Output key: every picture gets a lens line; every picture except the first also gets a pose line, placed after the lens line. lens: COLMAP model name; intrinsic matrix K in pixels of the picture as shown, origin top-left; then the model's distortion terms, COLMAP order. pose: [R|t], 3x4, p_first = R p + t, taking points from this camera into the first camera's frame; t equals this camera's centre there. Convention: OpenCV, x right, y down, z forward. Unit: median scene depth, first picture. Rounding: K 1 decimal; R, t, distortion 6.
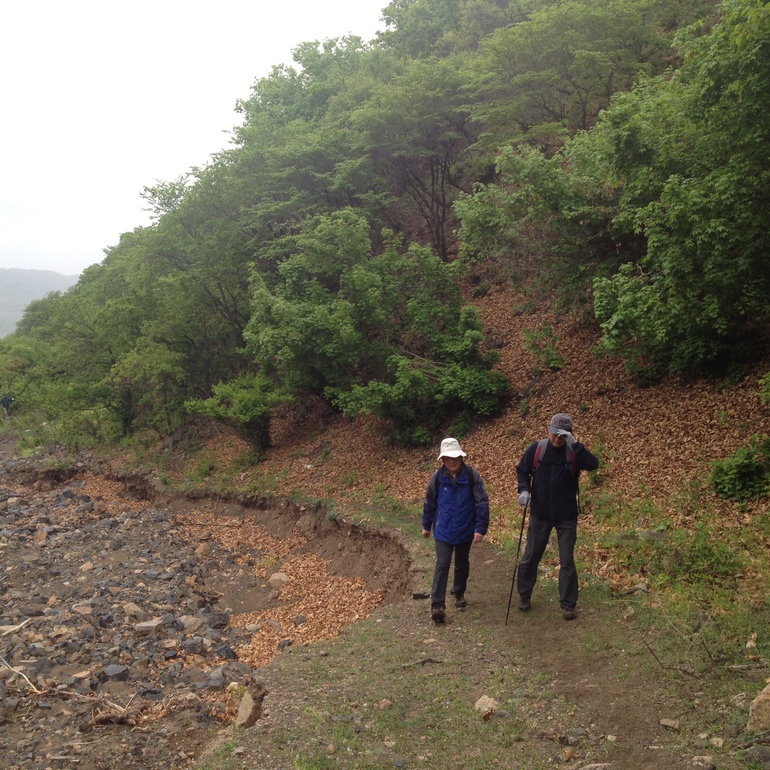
lens RADIAL K [[949.4, 0, 385.0], [0, 949.4, 370.3], [0, 0, 1]] dist [0.202439, -0.499935]
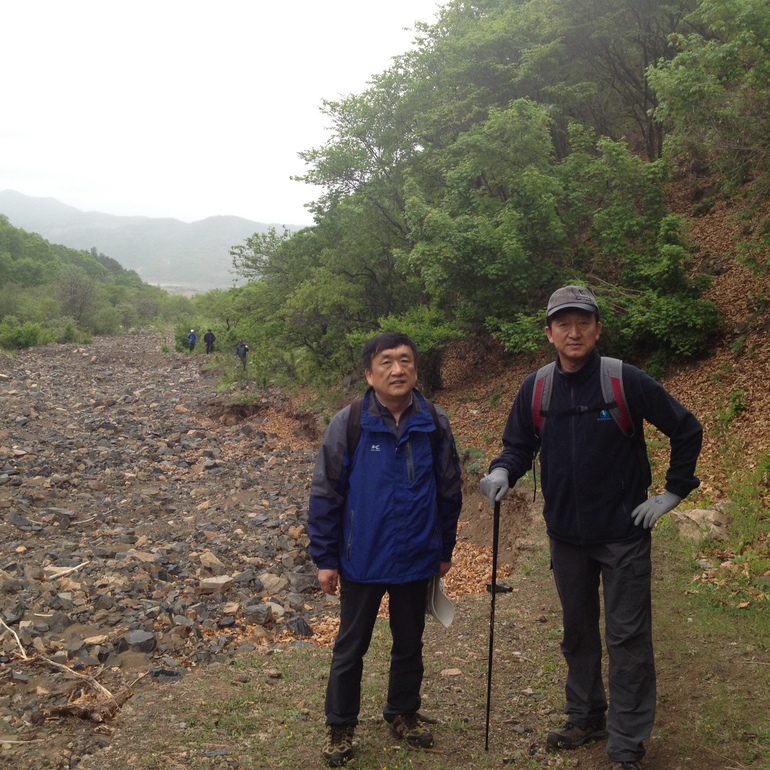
lens RADIAL K [[949.4, 0, 385.0], [0, 949.4, 370.3], [0, 0, 1]] dist [0.202439, -0.499935]
pose [[0.968351, 0.041141, -0.246180, 0.060026], [-0.029815, 0.998326, 0.049560, 0.026577], [0.247807, -0.040652, 0.967956, 0.170175]]
